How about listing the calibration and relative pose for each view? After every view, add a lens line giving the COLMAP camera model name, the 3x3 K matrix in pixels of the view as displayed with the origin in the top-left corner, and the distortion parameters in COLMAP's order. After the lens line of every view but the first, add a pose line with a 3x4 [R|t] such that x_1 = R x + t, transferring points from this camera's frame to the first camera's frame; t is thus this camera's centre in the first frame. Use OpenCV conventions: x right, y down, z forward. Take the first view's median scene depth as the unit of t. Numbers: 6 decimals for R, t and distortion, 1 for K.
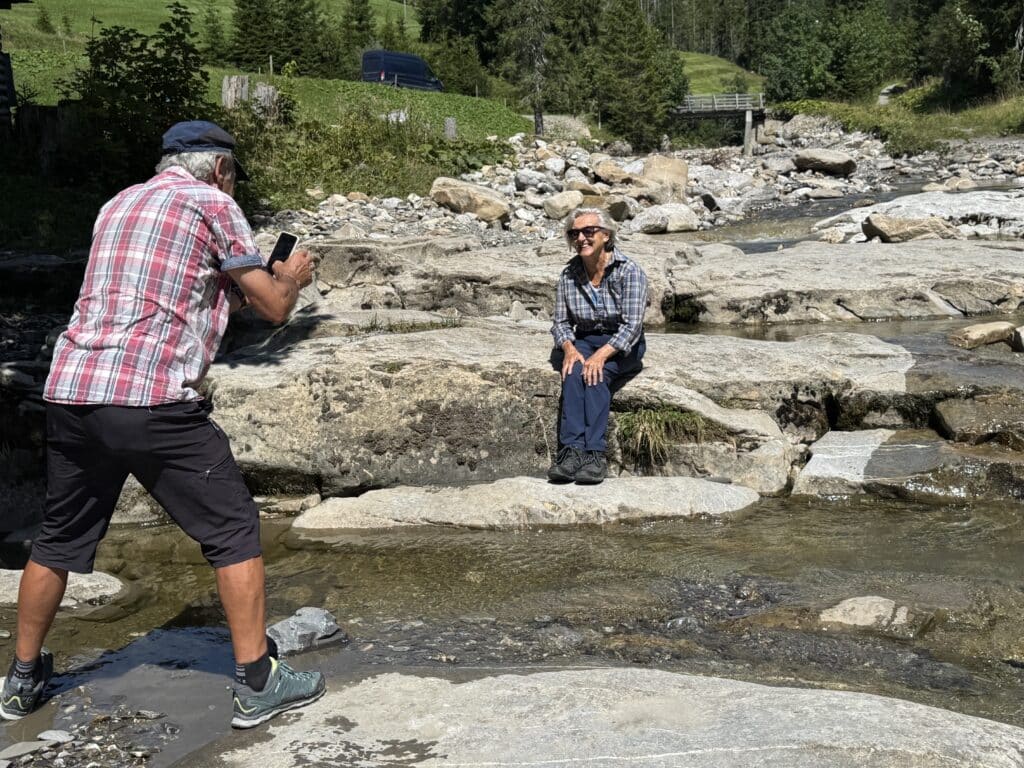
lens RADIAL K [[1315.0, 0, 512.0], [0, 1315.0, 384.0], [0, 0, 1]] dist [0.168842, -0.431523]
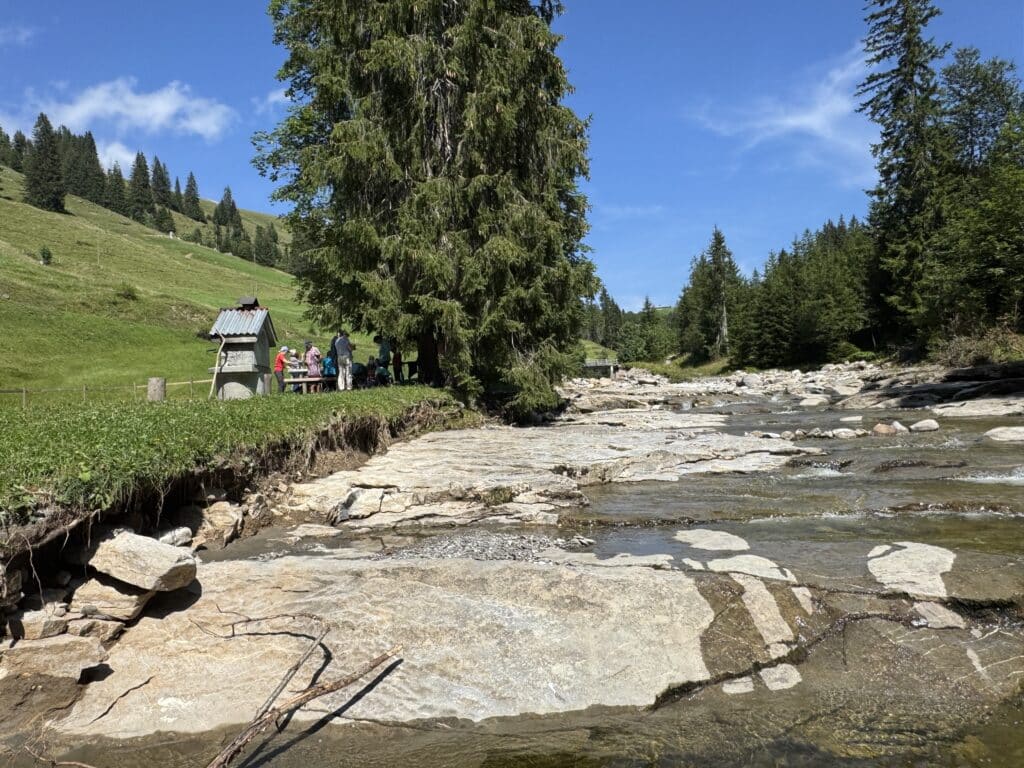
lens RADIAL K [[703.6, 0, 512.0], [0, 703.6, 384.0], [0, 0, 1]] dist [-0.006318, -0.000541]
pose [[0.998994, 0.000310, 0.044833, -0.798048], [0.007612, 0.984285, -0.176424, 0.647187], [-0.044184, 0.176588, 0.983293, -3.107789]]
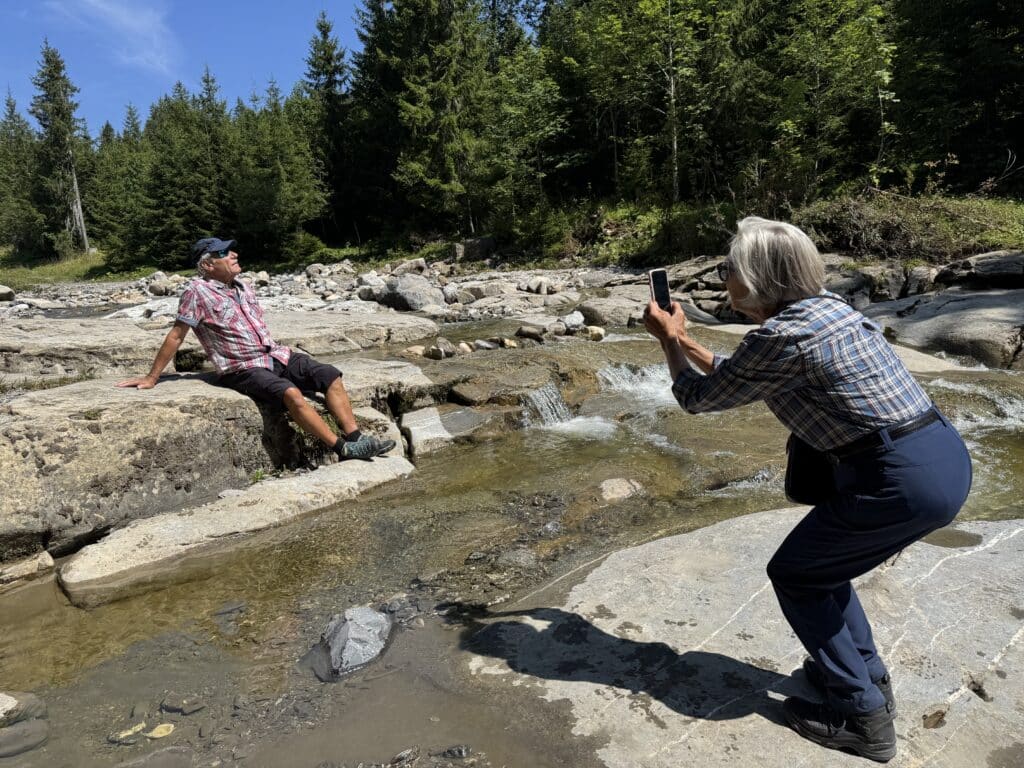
lens RADIAL K [[721.7, 0, 512.0], [0, 721.7, 384.0], [0, 0, 1]] dist [0.097018, -0.104155]
pose [[0.602212, -0.110674, 0.790628, -0.355567], [0.152547, 0.988049, 0.022116, 0.001489], [-0.783627, 0.107289, 0.611897, 0.377096]]
